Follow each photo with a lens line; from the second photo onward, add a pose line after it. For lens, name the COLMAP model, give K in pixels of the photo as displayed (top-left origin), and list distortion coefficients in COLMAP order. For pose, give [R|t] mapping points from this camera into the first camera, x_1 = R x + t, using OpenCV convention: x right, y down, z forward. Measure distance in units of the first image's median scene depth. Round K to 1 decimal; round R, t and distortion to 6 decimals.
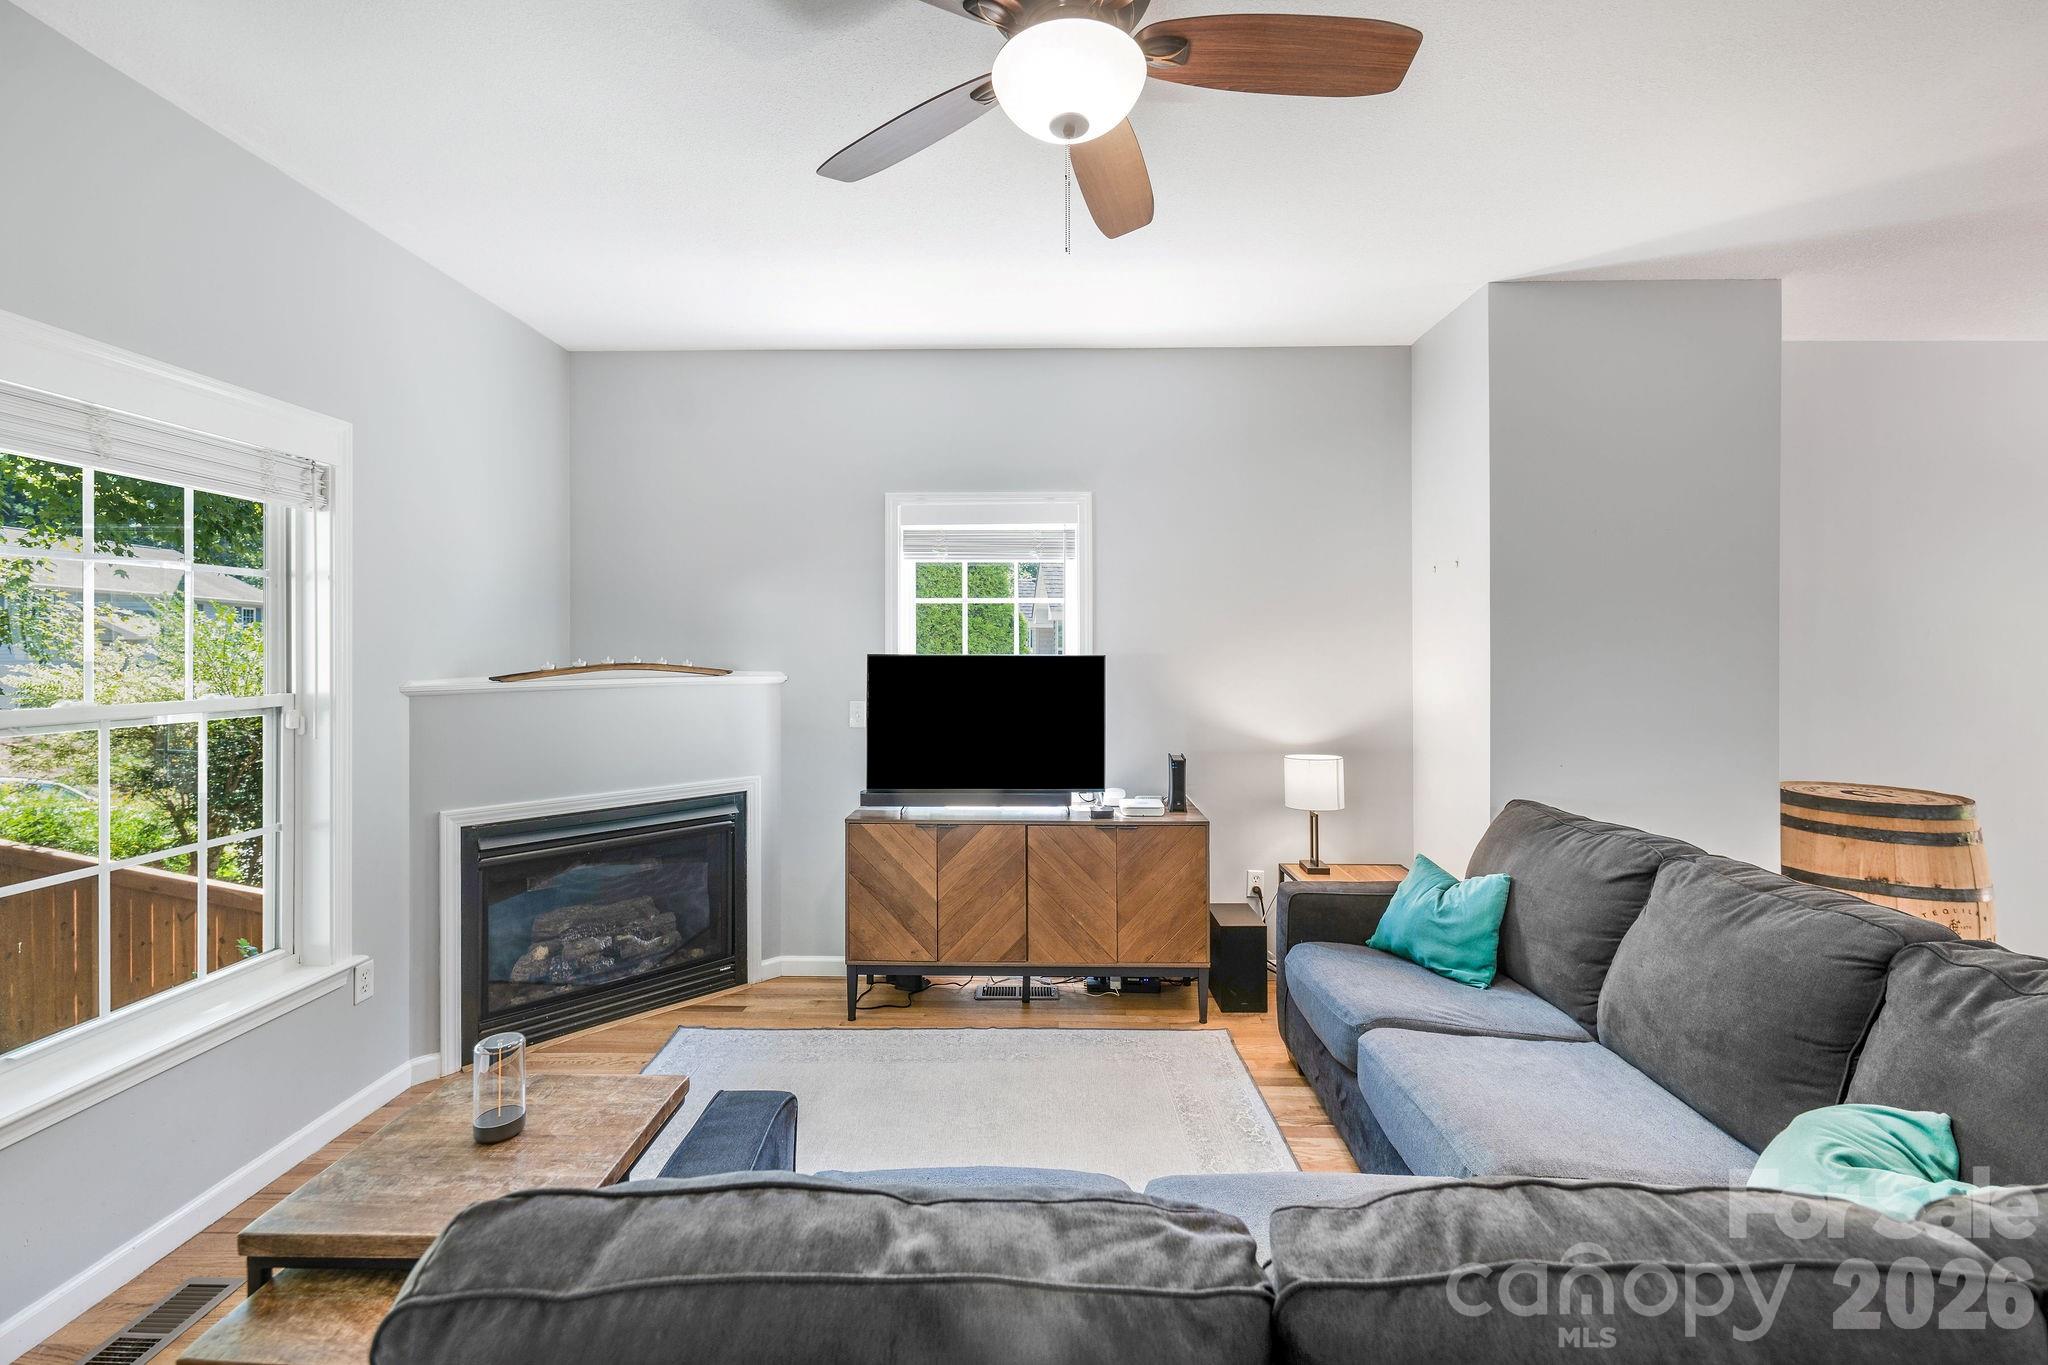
lens RADIAL K [[834.4, 0, 1024.0], [0, 834.4, 650.1], [0, 0, 1]] dist [0.000606, -0.000173]
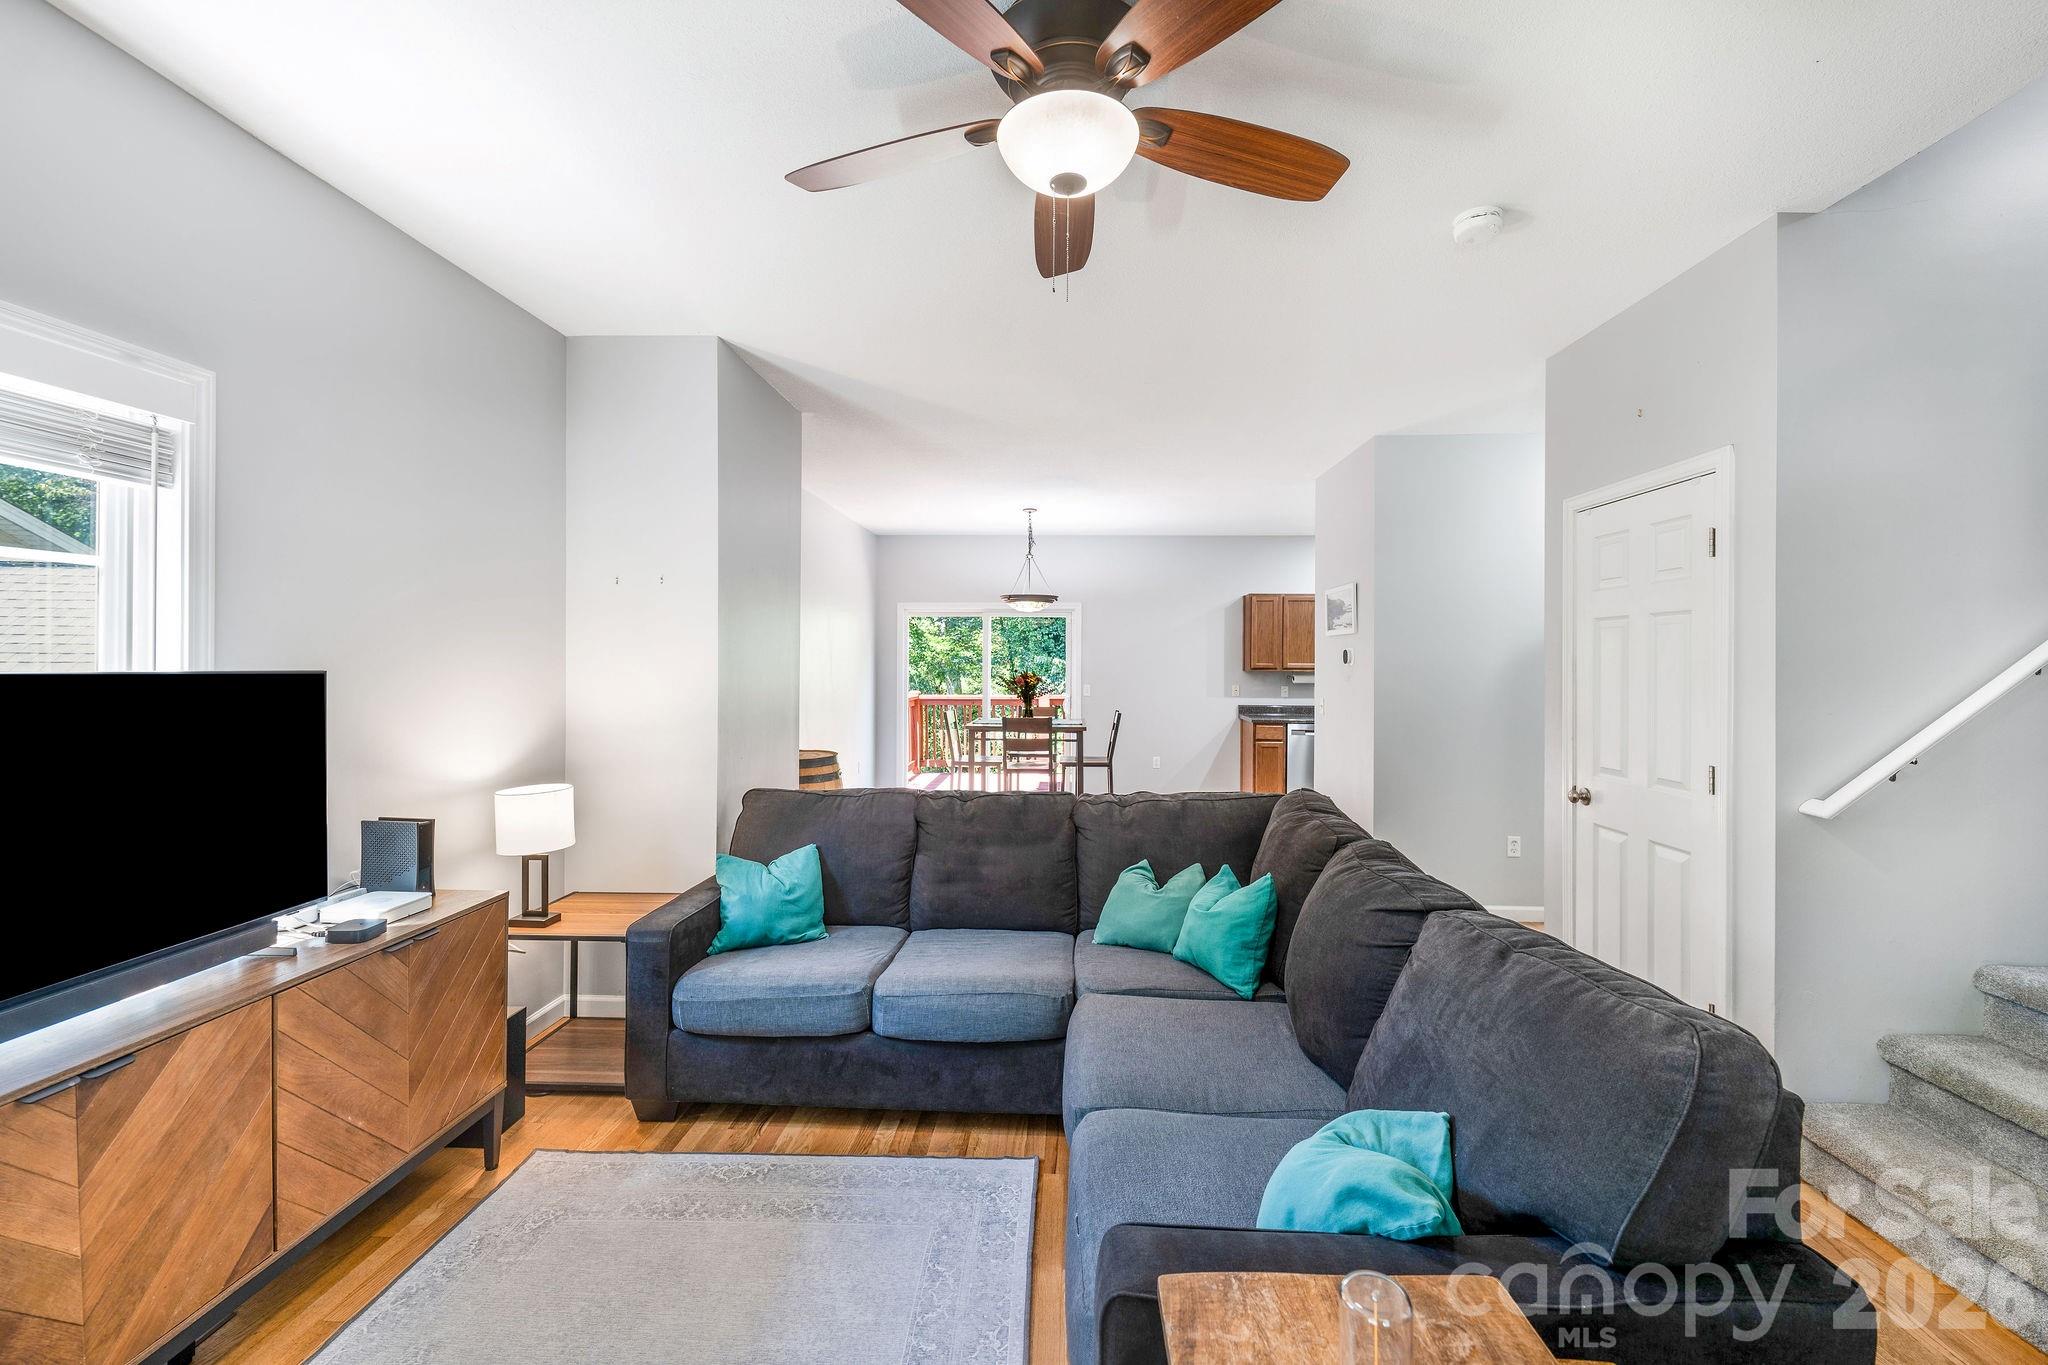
lens RADIAL K [[822.4, 0, 1035.0], [0, 822.4, 659.3], [0, 0, 1]] dist [0.021840, -0.009713]
pose [[0.027304, 0.004038, 0.999619, -0.510388], [-0.005983, 0.999975, -0.003876, -0.002951], [-0.999609, -0.005875, 0.027328, 0.505041]]
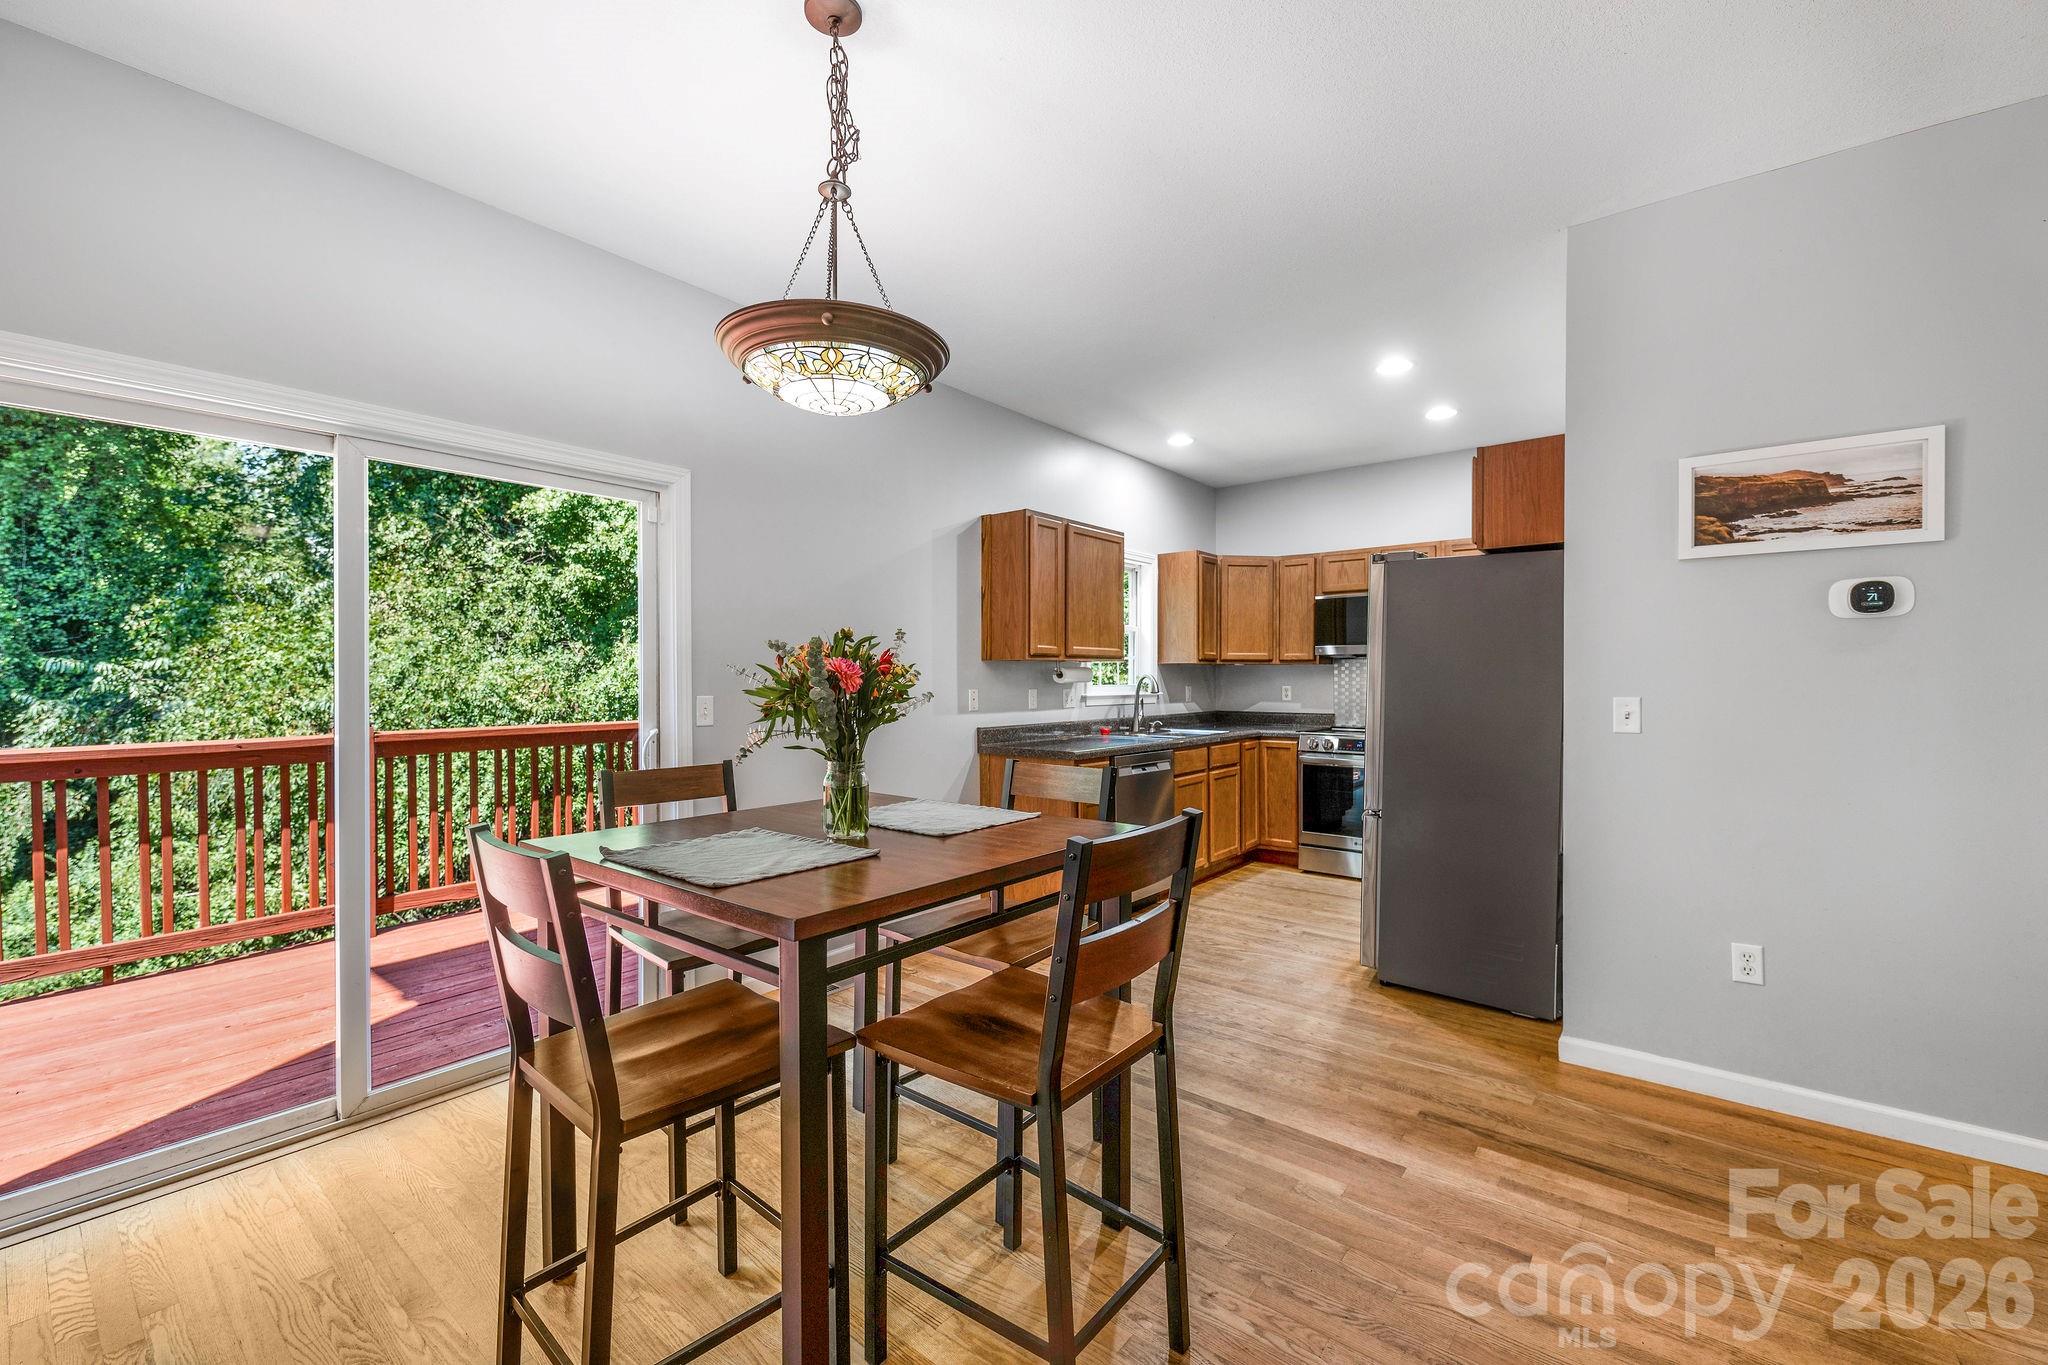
lens RADIAL K [[831.1, 0, 1024.0], [0, 831.1, 682.5], [0, 0, 1]] dist [0.000442, 0.000038]
pose [[-0.789683, -0.000230, 0.613514, 1.252169], [0.002123, 0.999993, 0.003107, 0.051923], [-0.613511, 0.003756, -0.789677, 0.966976]]
